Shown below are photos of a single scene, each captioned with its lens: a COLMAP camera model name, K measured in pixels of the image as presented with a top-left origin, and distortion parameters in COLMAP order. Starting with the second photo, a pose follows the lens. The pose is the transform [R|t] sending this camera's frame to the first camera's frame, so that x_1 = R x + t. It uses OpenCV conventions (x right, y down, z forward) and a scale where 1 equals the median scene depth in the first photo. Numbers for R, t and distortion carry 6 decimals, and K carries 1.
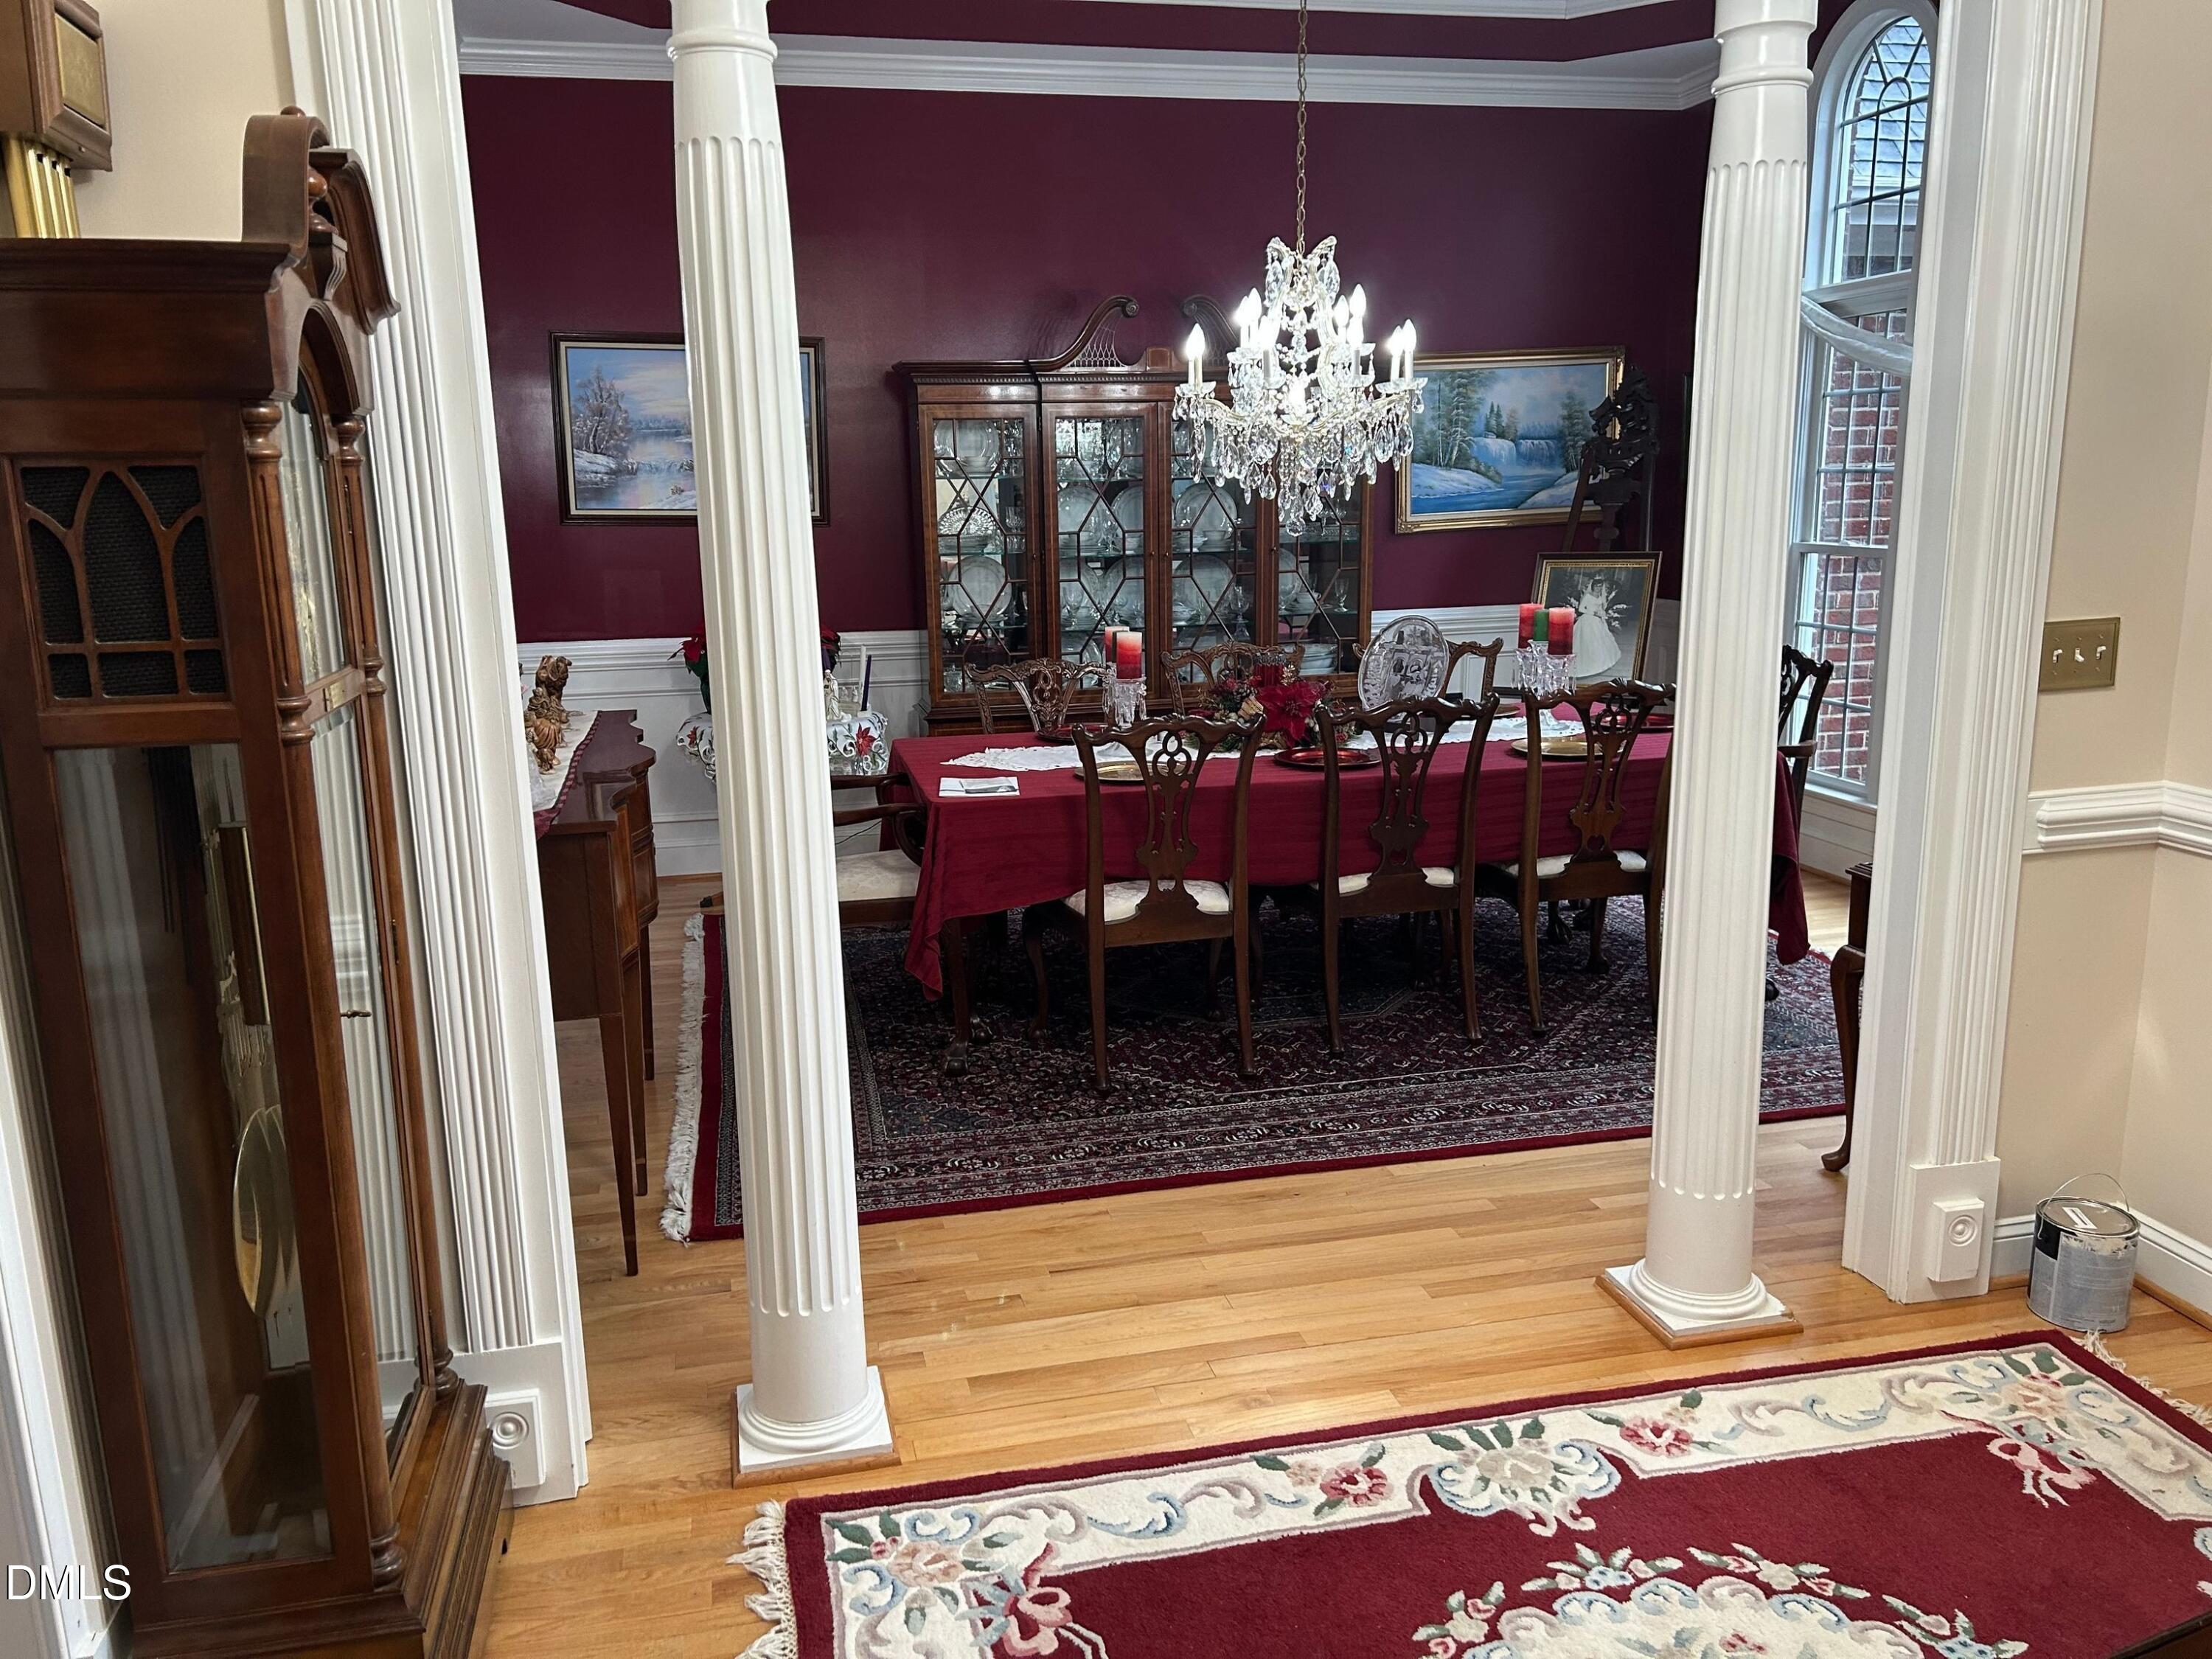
lens RADIAL K [[1660.7, 0, 1095.7], [0, 1660.7, 833.5], [0, 0, 1]] dist [0.072191, -0.096481]
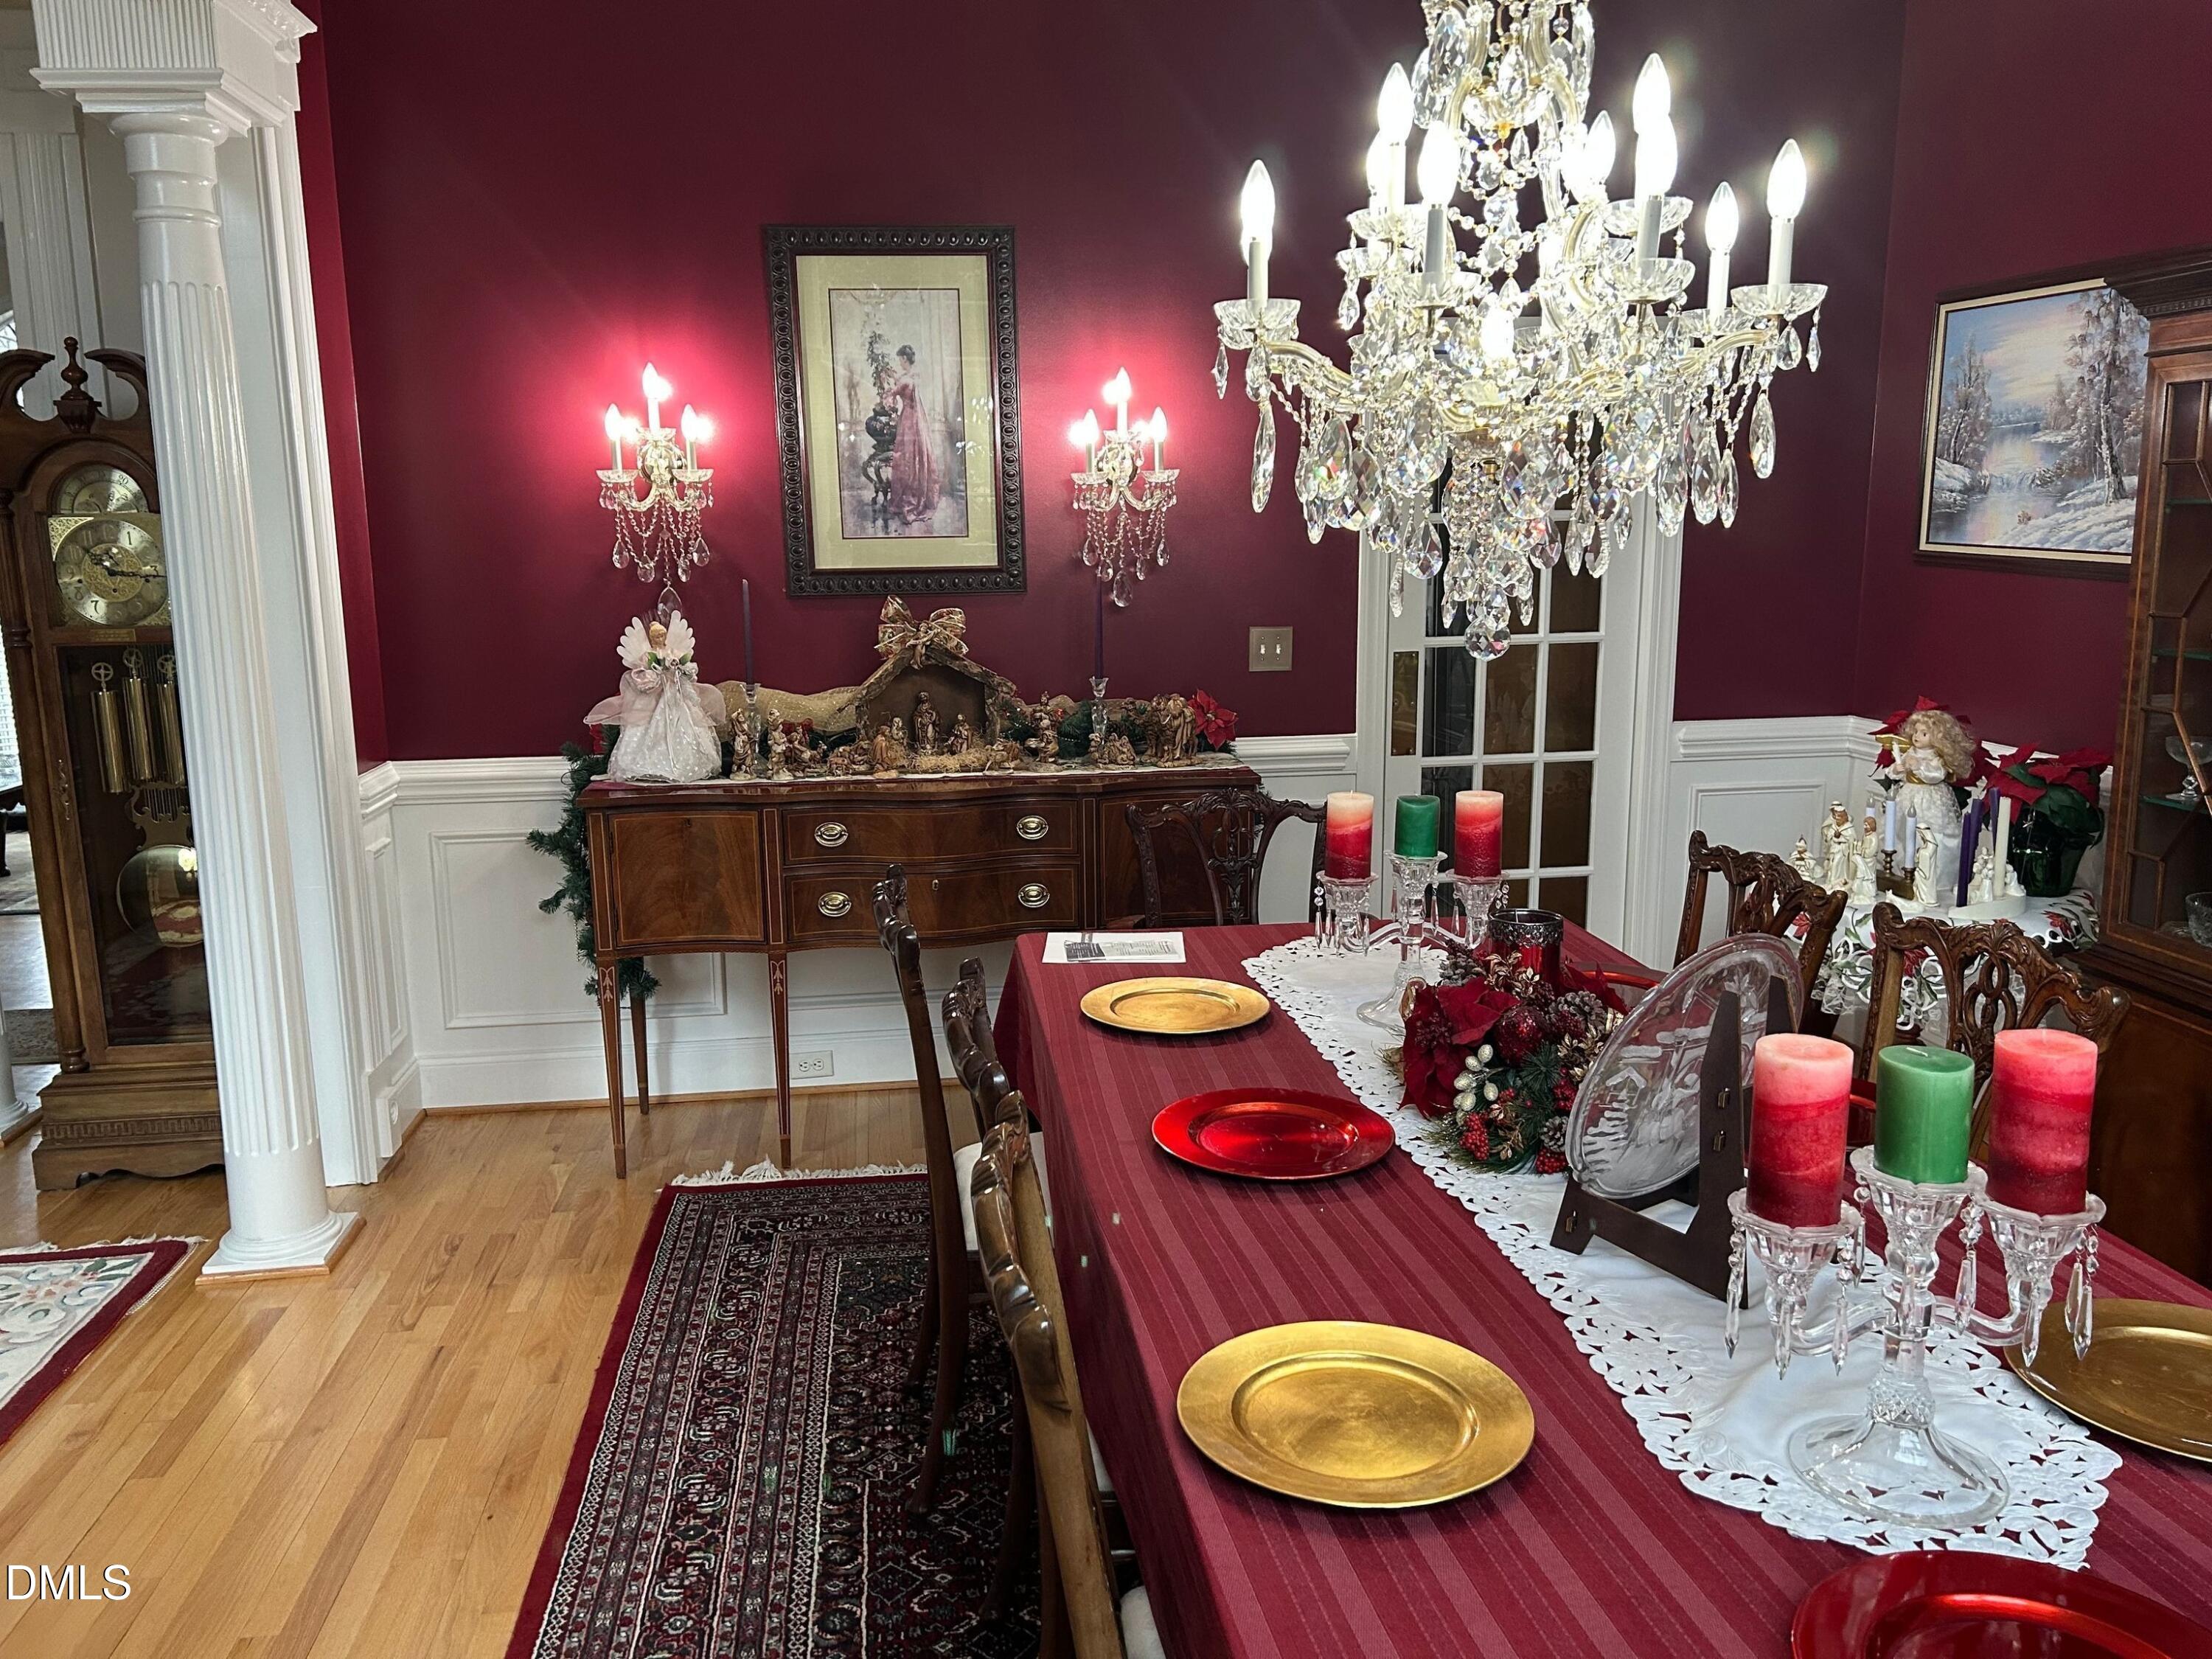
lens RADIAL K [[1697.4, 0, 1106.0], [0, 1697.4, 829.5], [0, 0, 1]] dist [0.045059, -0.047796]
pose [[-0.097615, 0.202218, -0.974464, 0.583588], [-0.200238, 0.955126, 0.218263, -0.218028], [0.974872, 0.216430, -0.052743, 0.953883]]
